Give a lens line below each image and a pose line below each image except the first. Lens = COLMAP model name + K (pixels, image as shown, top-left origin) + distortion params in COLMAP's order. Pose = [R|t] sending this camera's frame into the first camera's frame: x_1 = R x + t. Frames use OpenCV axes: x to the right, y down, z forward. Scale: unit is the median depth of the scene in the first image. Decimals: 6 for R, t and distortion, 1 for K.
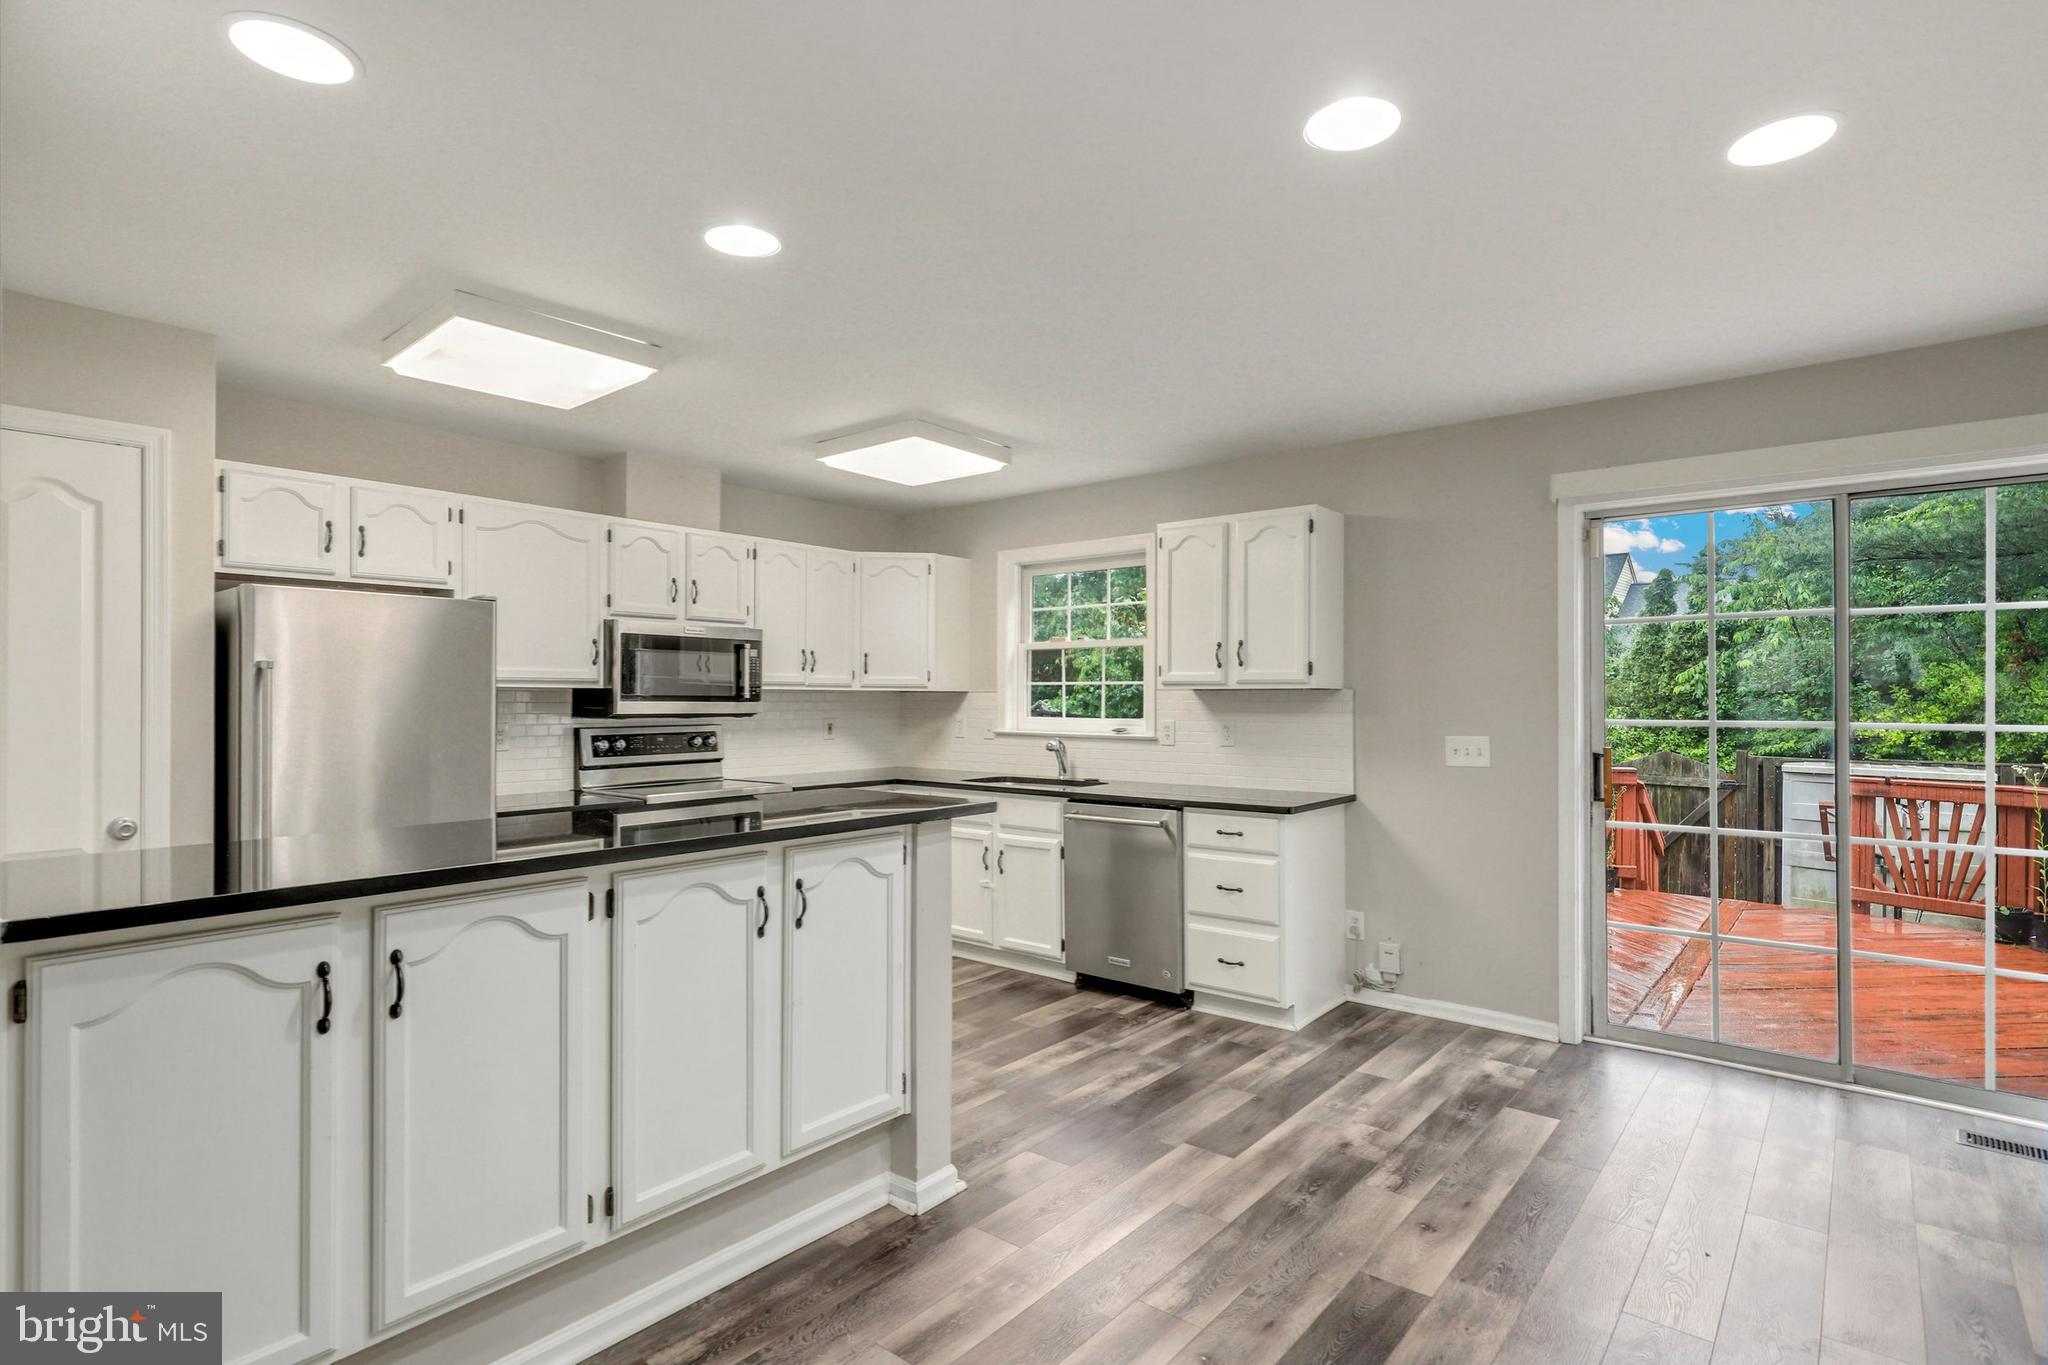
lens RADIAL K [[1013.8, 0, 1018.0], [0, 1013.8, 695.8], [0, 0, 1]] dist [0.000925, -0.000513]
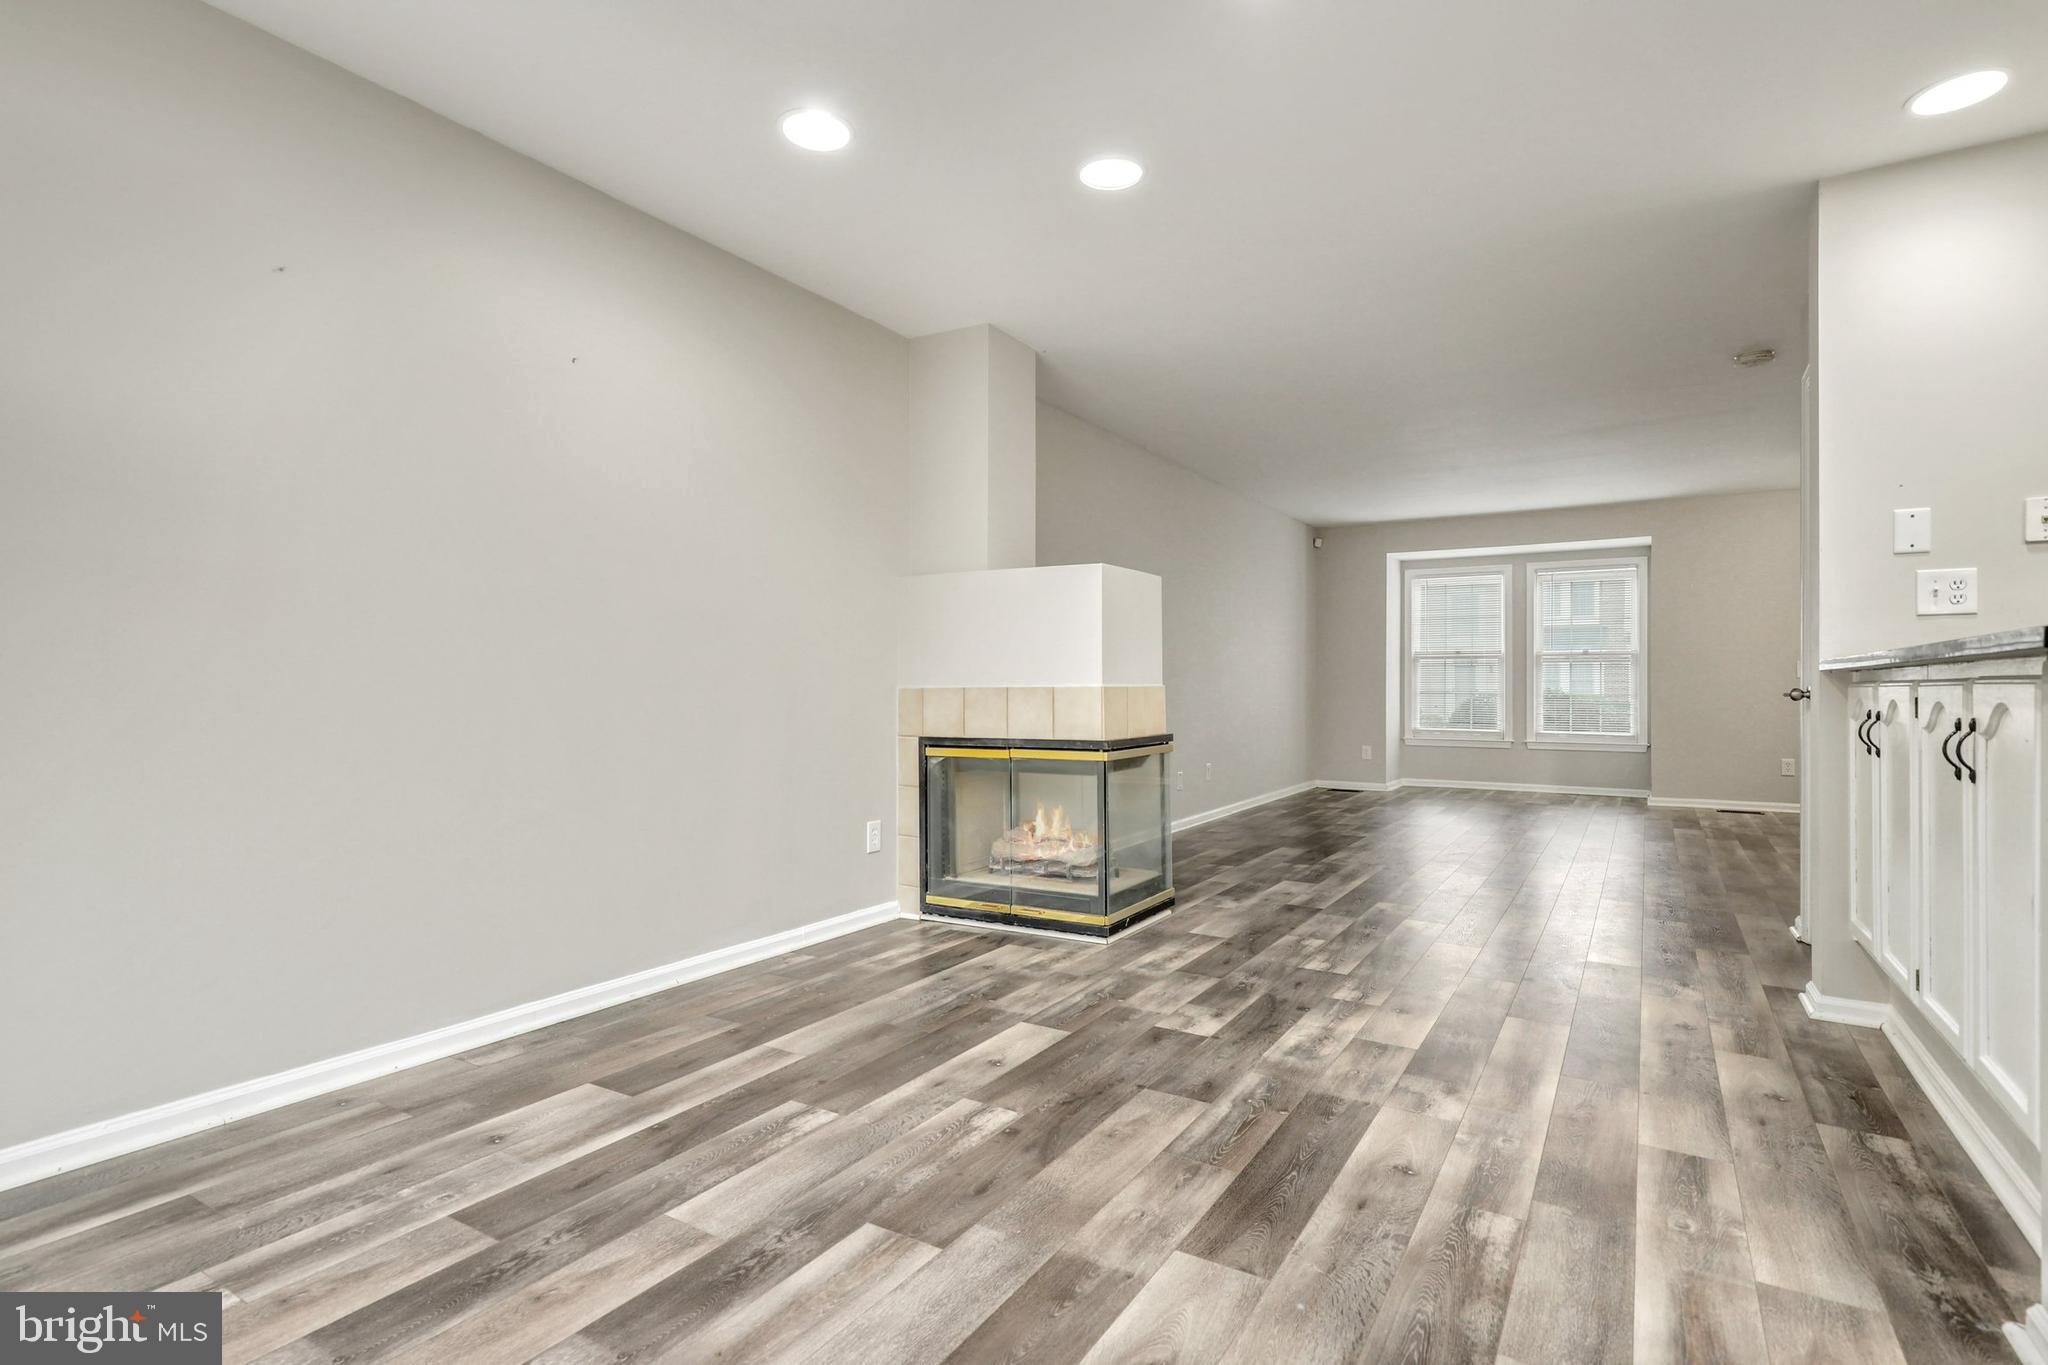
lens RADIAL K [[1009.2, 0, 1019.5], [0, 1009.2, 686.3], [0, 0, 1]] dist [0.001185, -0.000022]
pose [[-0.989639, -0.001726, -0.143569, 0.329866], [-0.001576, 0.999998, -0.001160, 0.087165], [0.143571, -0.000921, -0.989640, 0.902893]]
